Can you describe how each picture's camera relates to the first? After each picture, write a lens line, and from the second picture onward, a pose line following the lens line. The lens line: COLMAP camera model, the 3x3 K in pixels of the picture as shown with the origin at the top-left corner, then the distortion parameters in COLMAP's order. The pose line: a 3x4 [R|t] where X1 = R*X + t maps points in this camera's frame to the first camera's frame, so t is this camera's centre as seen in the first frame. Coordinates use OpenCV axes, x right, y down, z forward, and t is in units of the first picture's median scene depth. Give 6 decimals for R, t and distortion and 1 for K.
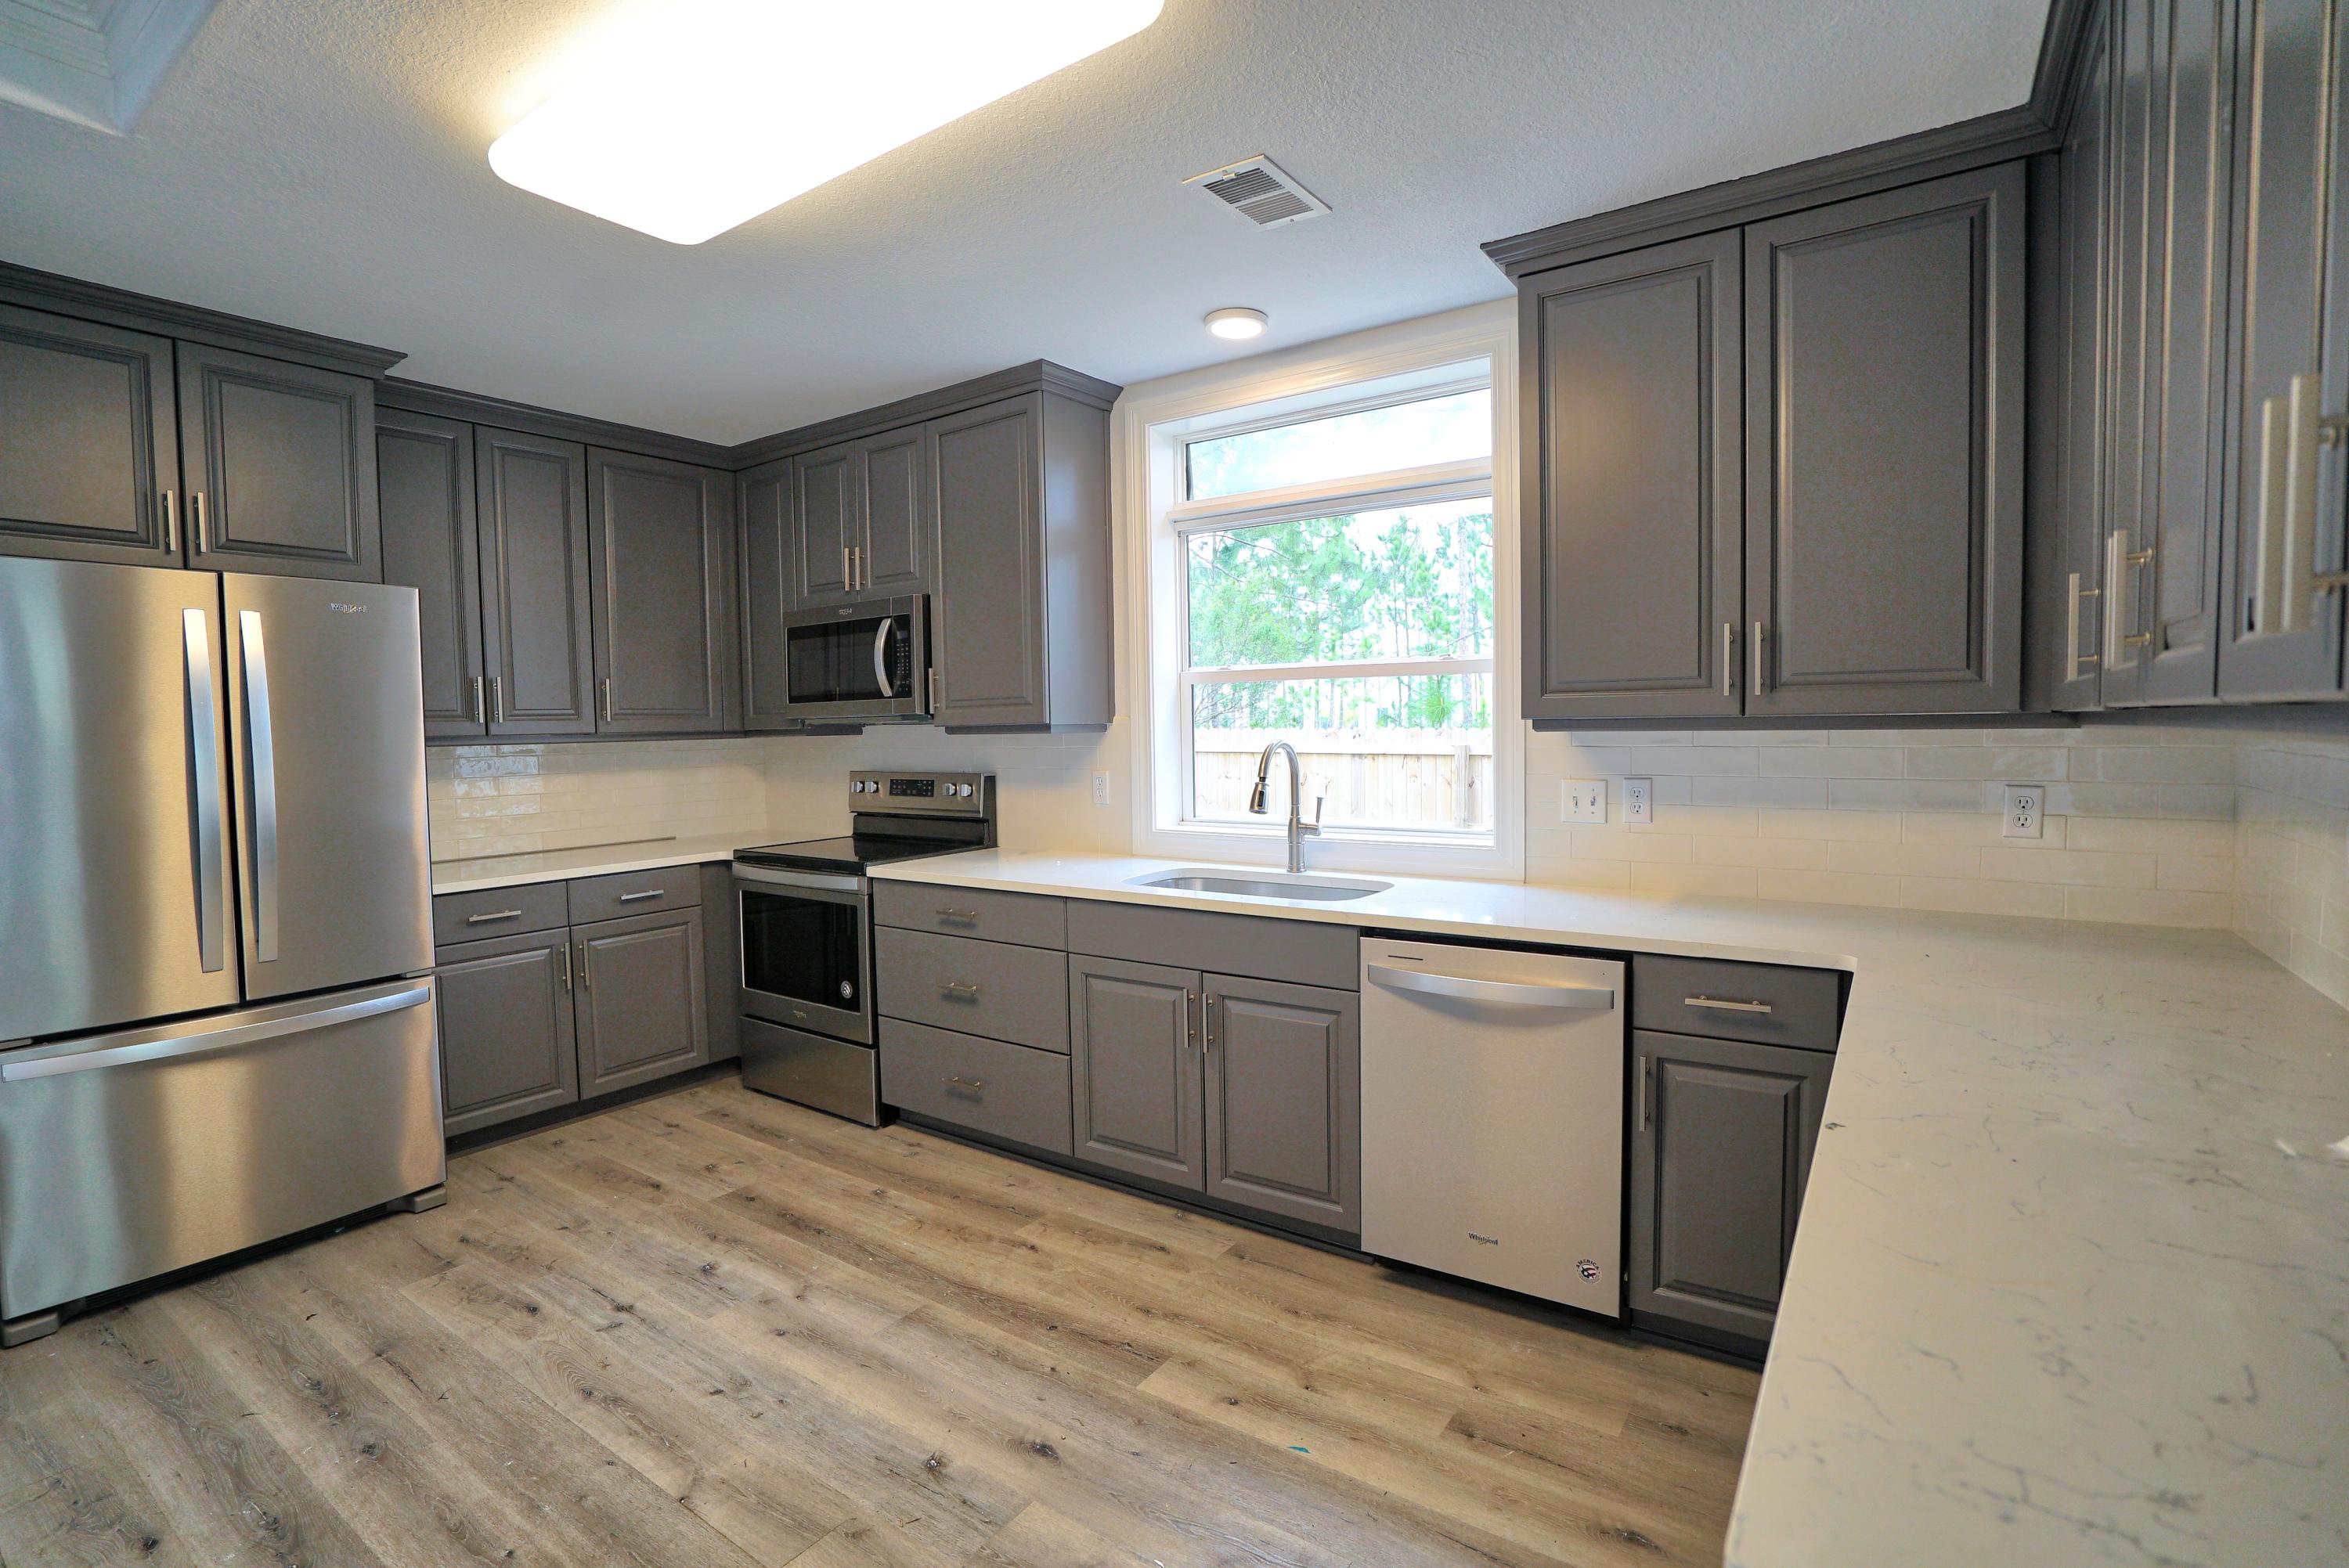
lens RADIAL K [[1065.1, 0, 1162.2], [0, 1065.1, 776.6], [0, 0, 1]] dist [-0.051336, 0.018217]
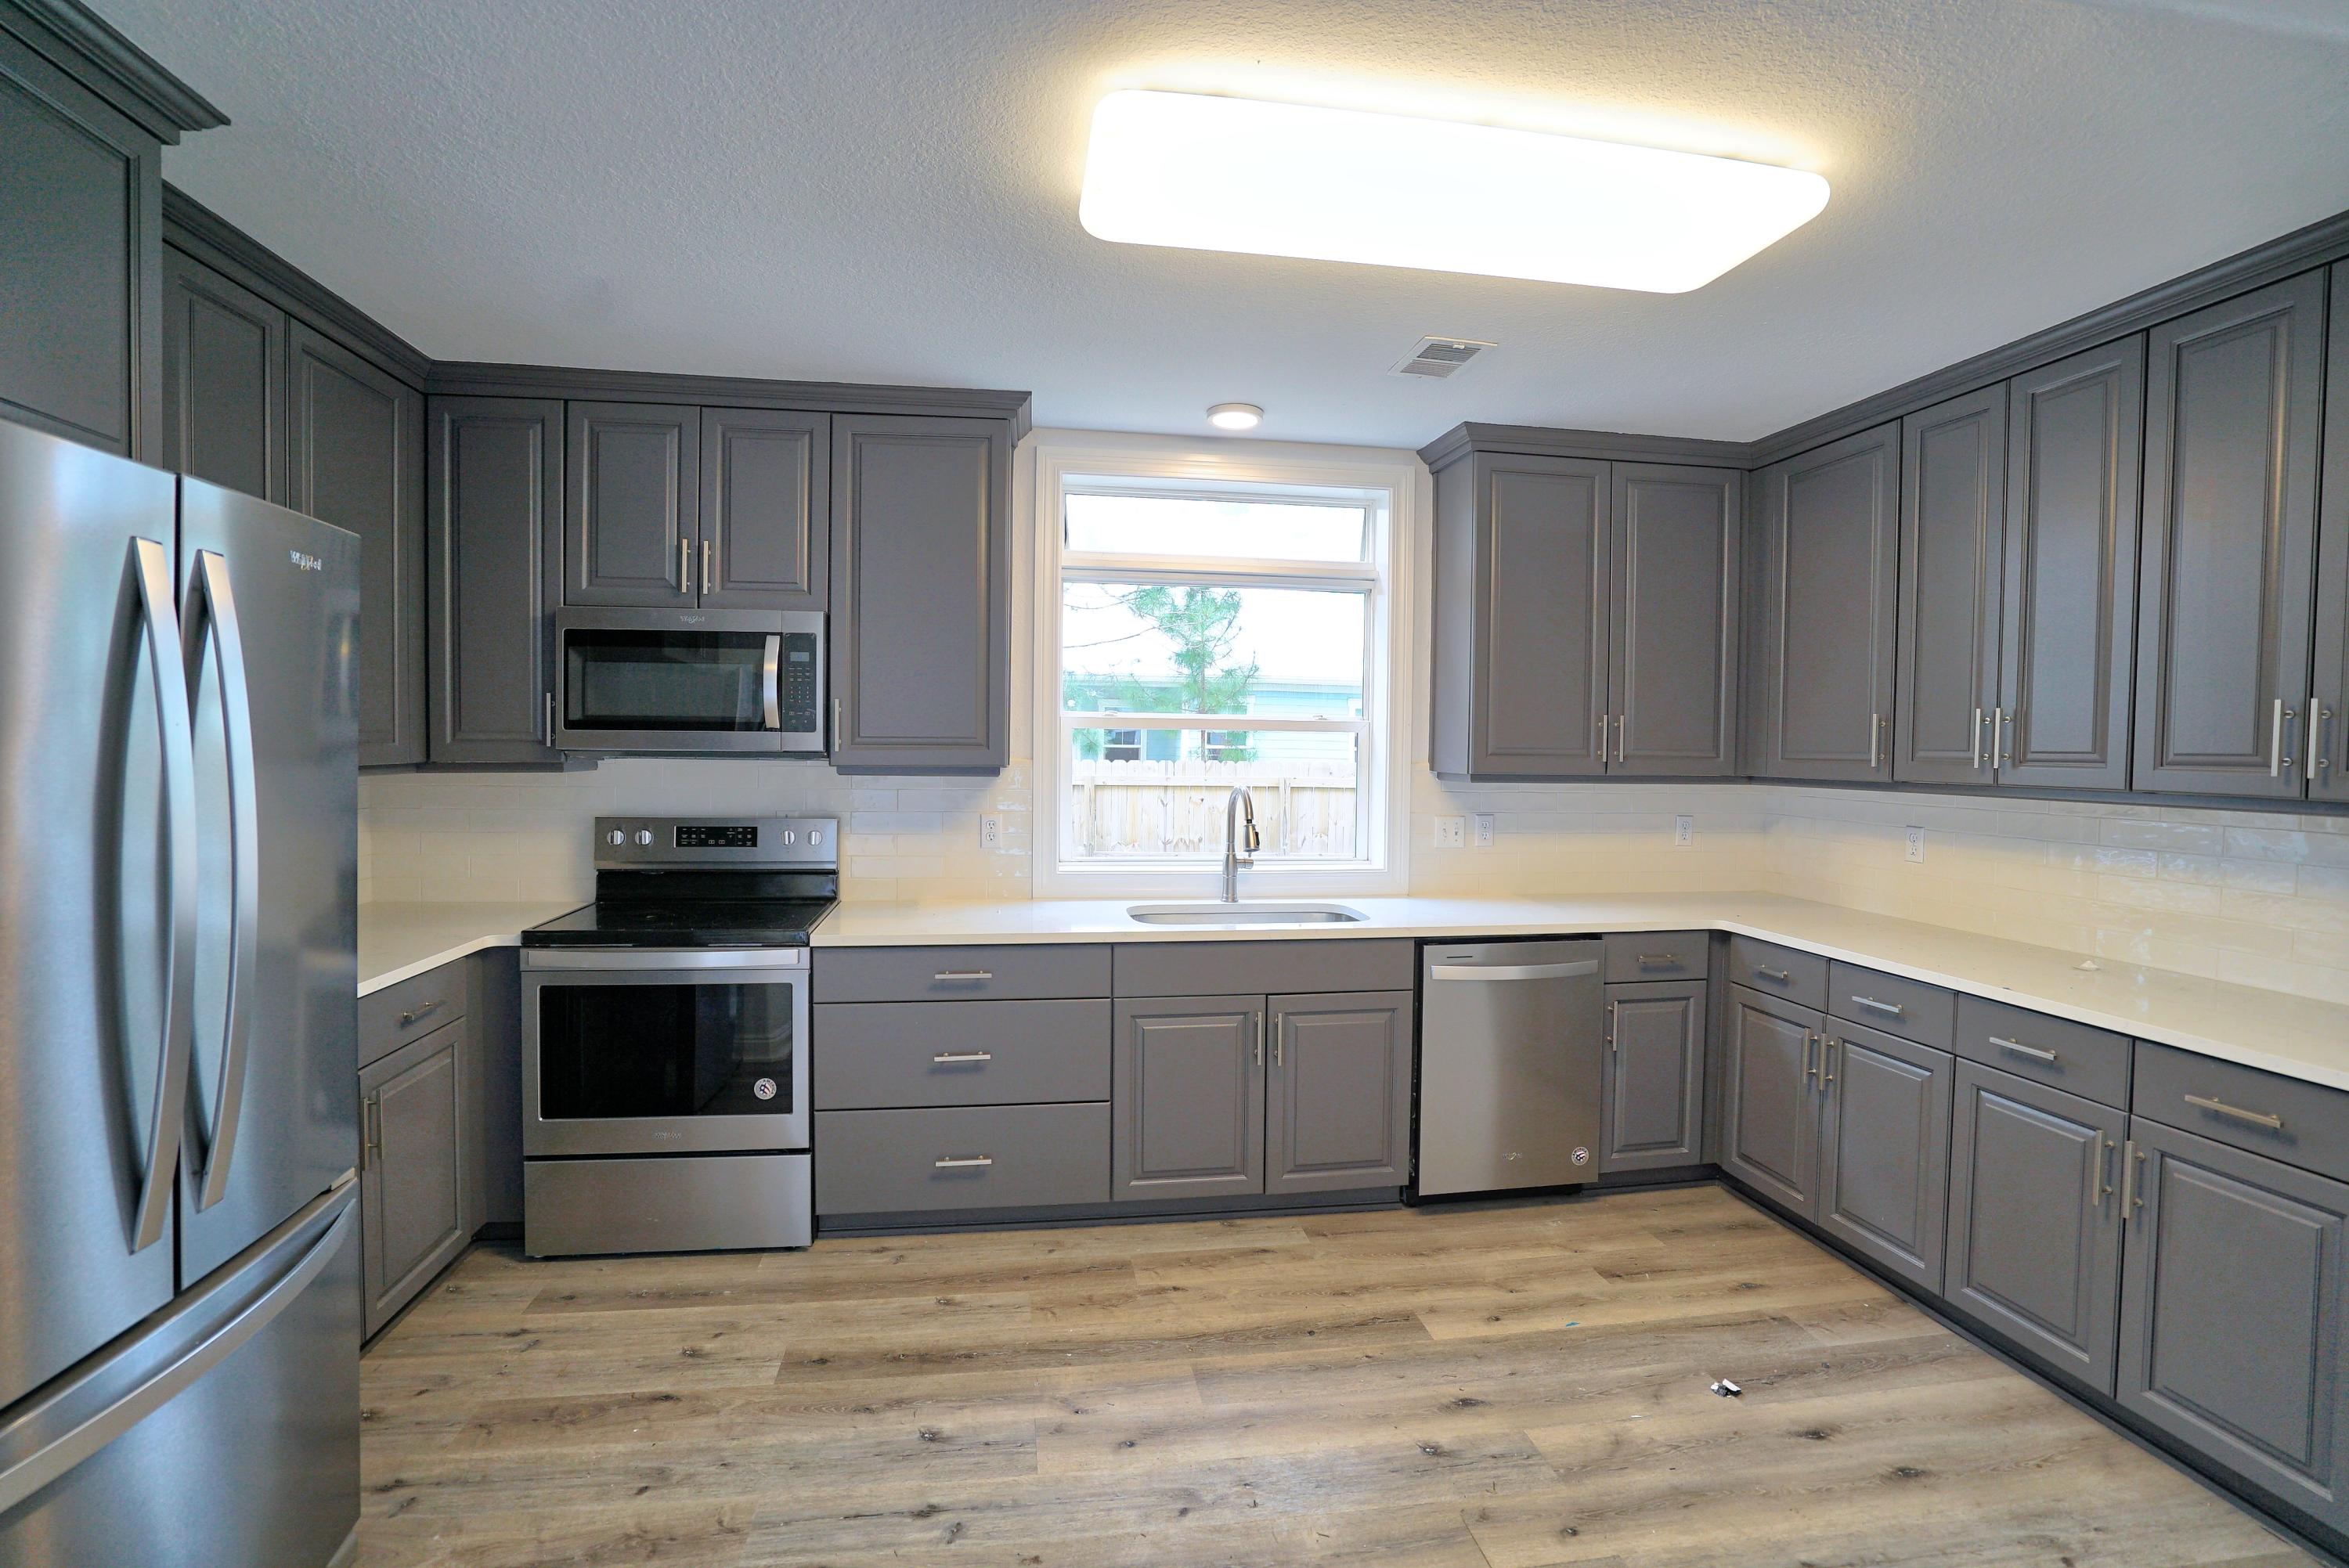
lens RADIAL K [[1065.1, 0, 1162.2], [0, 1065.1, 776.6], [0, 0, 1]] dist [-0.051336, 0.018217]
pose [[0.729819, 0.005568, 0.683618, -0.770631], [0.008973, 0.999803, -0.017723, -0.026383], [-0.683582, 0.019068, 0.729625, 0.241092]]
